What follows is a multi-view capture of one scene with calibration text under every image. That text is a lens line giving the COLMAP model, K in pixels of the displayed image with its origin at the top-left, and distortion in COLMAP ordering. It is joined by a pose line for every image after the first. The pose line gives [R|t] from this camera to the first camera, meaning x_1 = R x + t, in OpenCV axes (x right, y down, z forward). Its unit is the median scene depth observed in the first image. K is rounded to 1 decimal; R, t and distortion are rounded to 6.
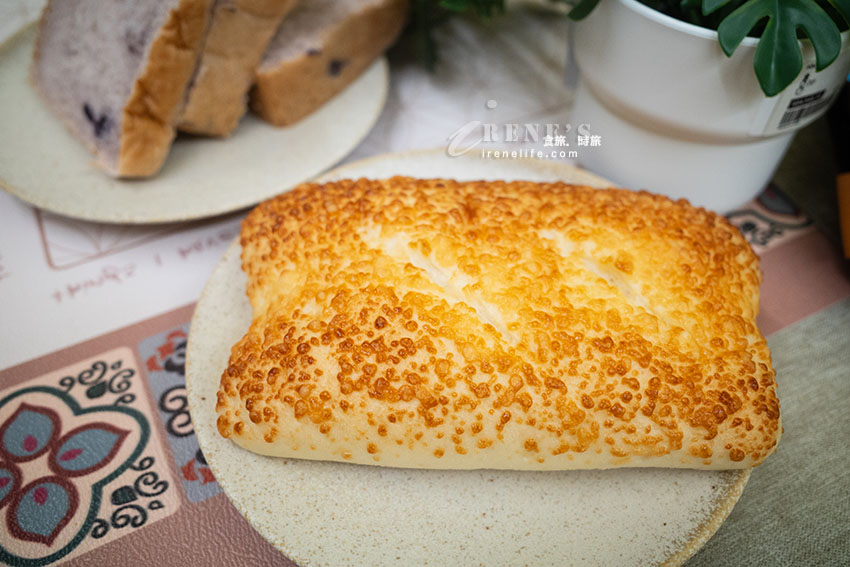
lens RADIAL K [[745.2, 0, 423.9], [0, 745.2, 283.4], [0, 0, 1]] dist [-0.005827, -0.001814]
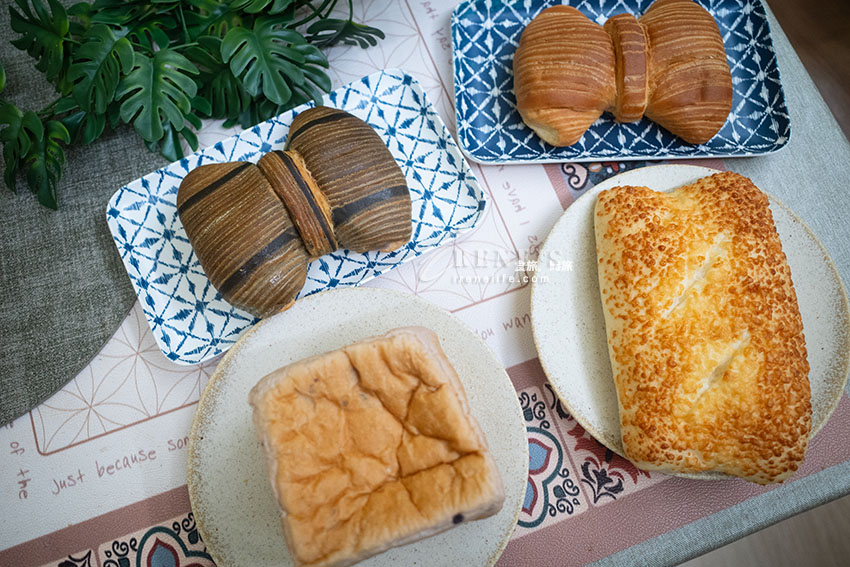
lens RADIAL K [[745.2, 0, 425.7], [0, 745.2, 286.2], [0, 0, 1]] dist [-0.005827, -0.001814]
pose [[0.055412, 0.944346, -0.324253, 0.645359], [-0.732851, 0.259029, 0.629152, -0.708416], [0.678129, 0.202767, 0.706419, -0.799527]]
